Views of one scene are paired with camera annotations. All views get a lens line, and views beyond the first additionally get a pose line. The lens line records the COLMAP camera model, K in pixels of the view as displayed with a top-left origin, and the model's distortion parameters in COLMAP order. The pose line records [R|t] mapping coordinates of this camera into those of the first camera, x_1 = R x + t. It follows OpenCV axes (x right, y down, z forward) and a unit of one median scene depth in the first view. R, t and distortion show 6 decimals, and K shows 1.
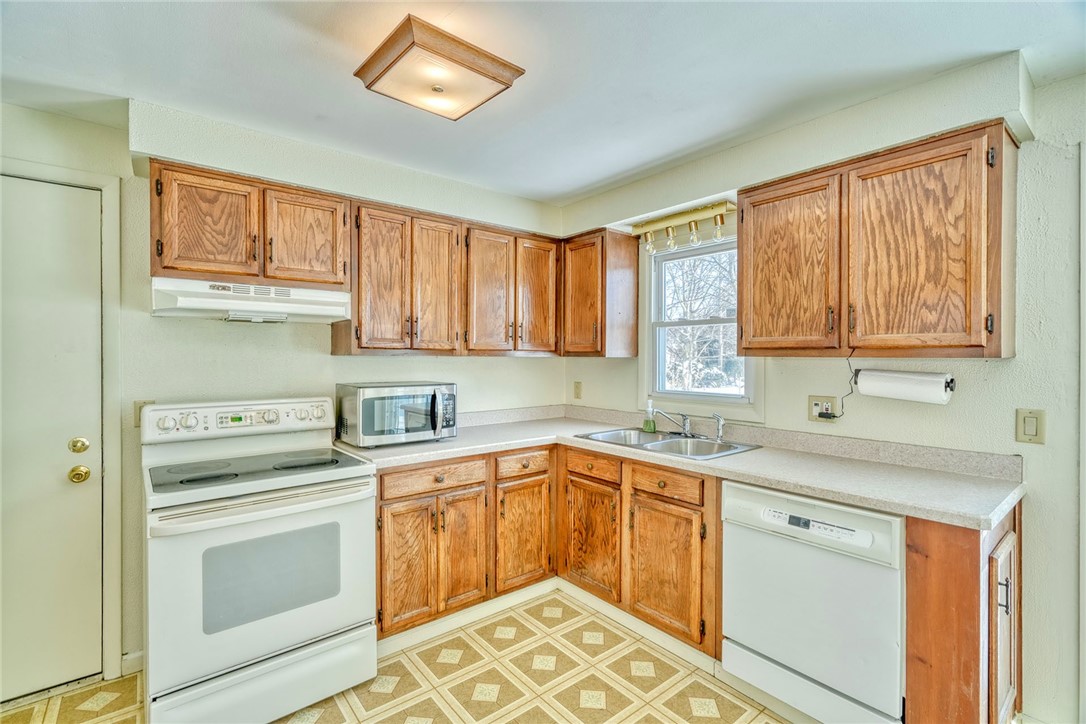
lens RADIAL K [[492.5, 0, 537.8], [0, 492.5, 360.2], [0, 0, 1]] dist [-0.009001, 0.004837]
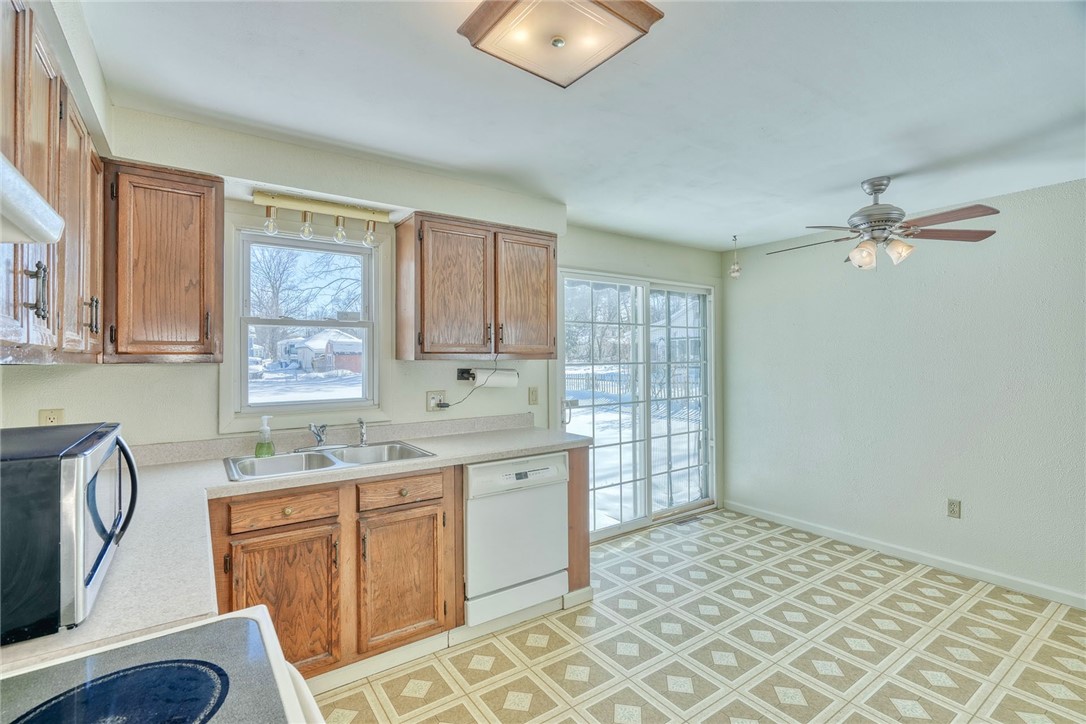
lens RADIAL K [[492.5, 0, 547.5], [0, 492.5, 355.9], [0, 0, 1]] dist [-0.009001, 0.004837]
pose [[0.065957, 0.004104, 0.997814, -0.731916], [0.015851, 0.999861, -0.005160, -0.007019], [-0.997697, 0.016157, 0.065882, 0.684087]]
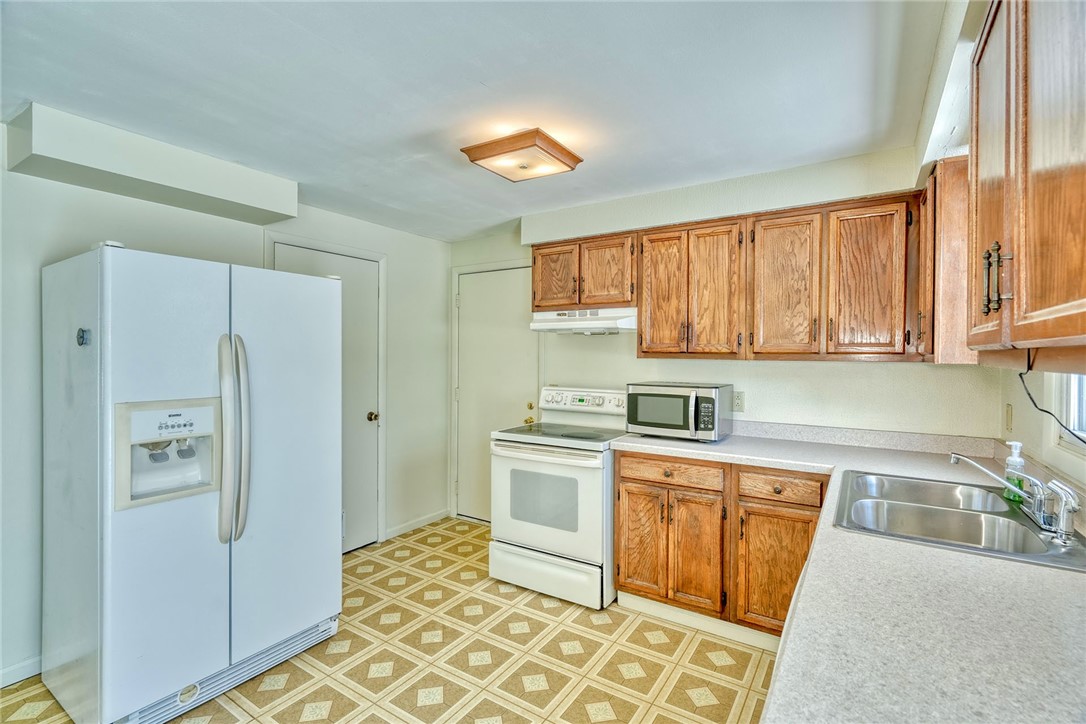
lens RADIAL K [[492.5, 0, 541.9], [0, 492.5, 359.8], [0, 0, 1]] dist [-0.009001, 0.004837]
pose [[0.308976, 0.008503, -0.951032, 0.808412], [-0.014146, 0.999891, 0.004344, -0.008916], [0.950965, 0.012111, 0.309062, 0.442946]]
